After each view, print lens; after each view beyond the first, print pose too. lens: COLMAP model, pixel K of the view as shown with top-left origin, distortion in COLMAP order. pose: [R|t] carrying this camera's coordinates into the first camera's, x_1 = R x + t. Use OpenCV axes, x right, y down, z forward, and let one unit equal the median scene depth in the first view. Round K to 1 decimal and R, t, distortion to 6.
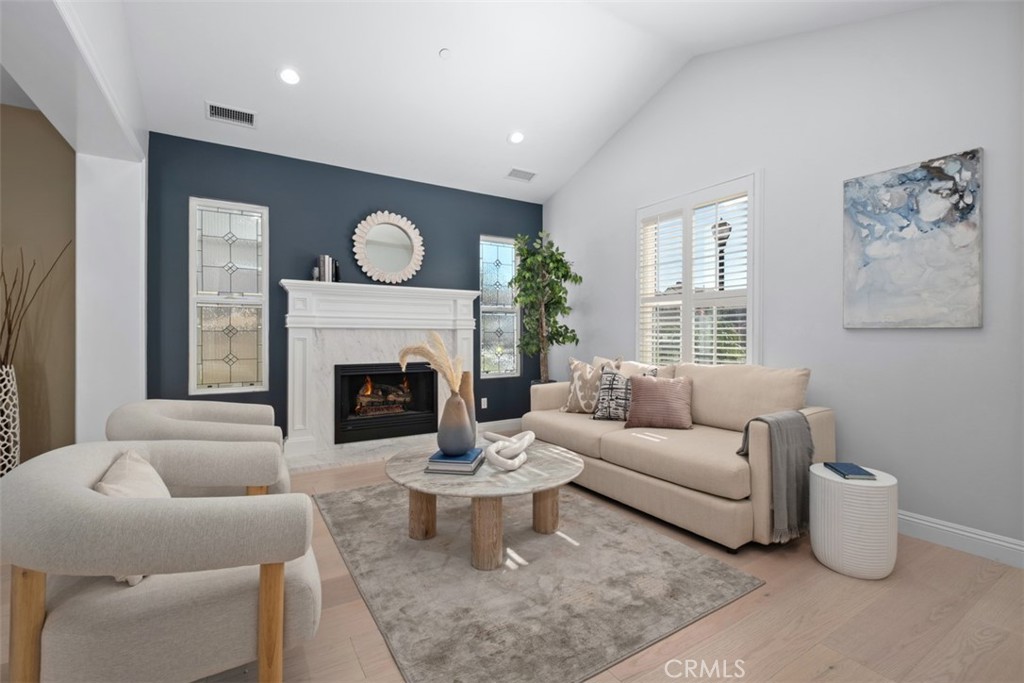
lens RADIAL K [[448.4, 0, 510.4], [0, 448.4, 339.5], [0, 0, 1]] dist [0.006167, -0.005989]
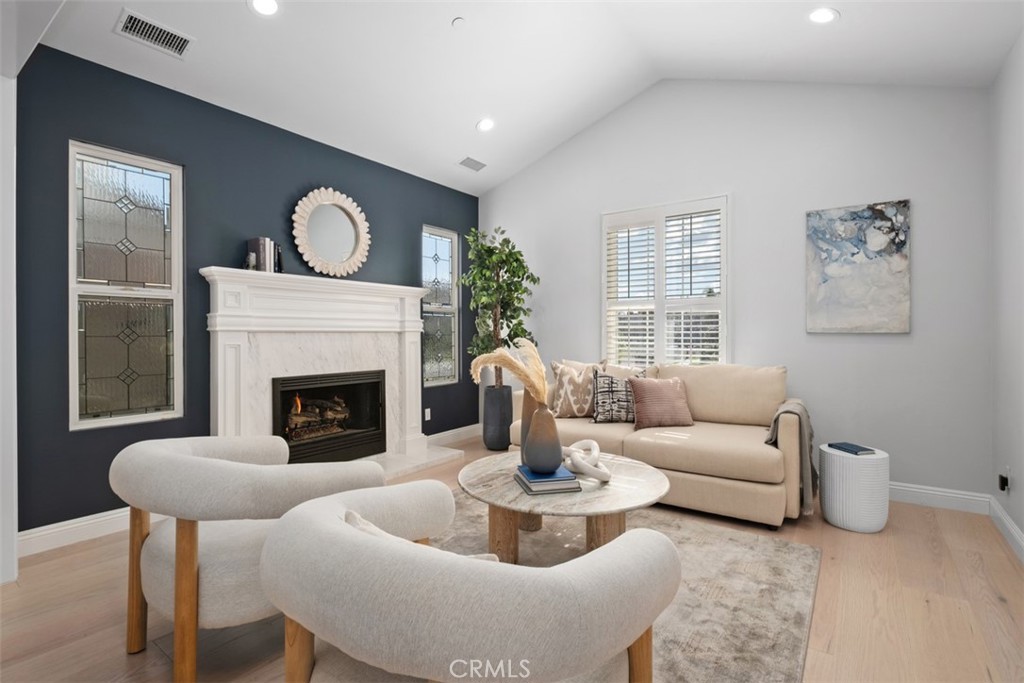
lens RADIAL K [[481.7, 0, 510.3], [0, 481.7, 336.6], [0, 0, 1]] dist [0.001210, -0.003650]
pose [[0.924704, -0.005726, 0.380644, -0.416451], [0.007117, 0.999972, -0.002247, -0.014344], [-0.380621, 0.004787, 0.924719, 0.082869]]
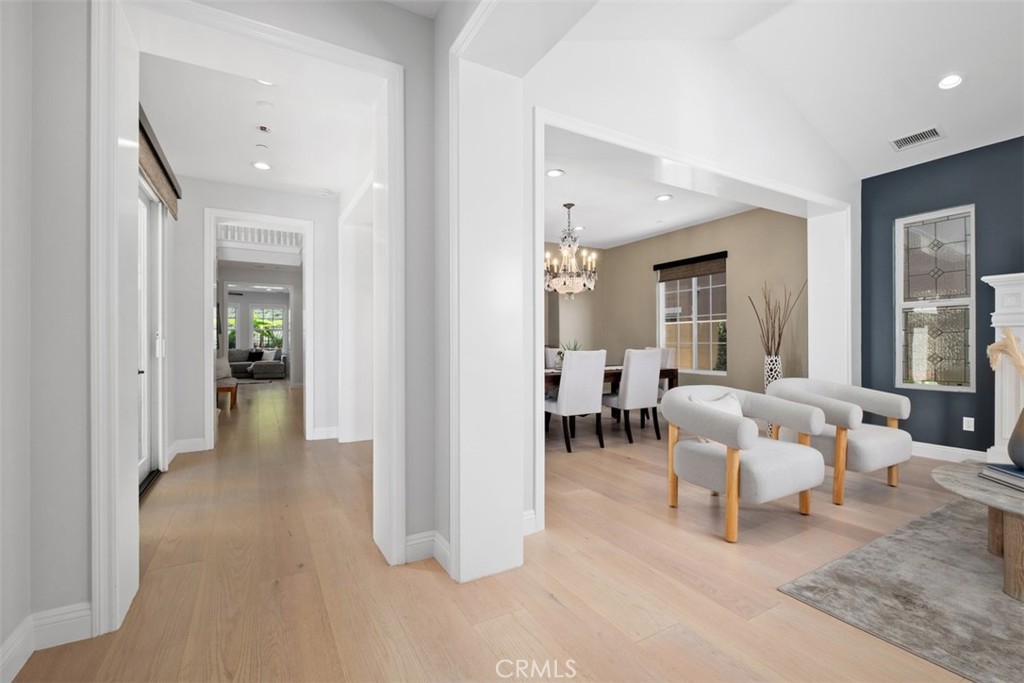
lens RADIAL K [[448.4, 0, 516.8], [0, 448.4, 343.1], [0, 0, 1]] dist [0.006167, -0.005989]
pose [[-0.019891, -0.005139, -0.999789, 0.543412], [-0.003347, 0.999982, -0.005074, 0.018308], [0.999797, 0.003245, -0.019908, 0.033707]]
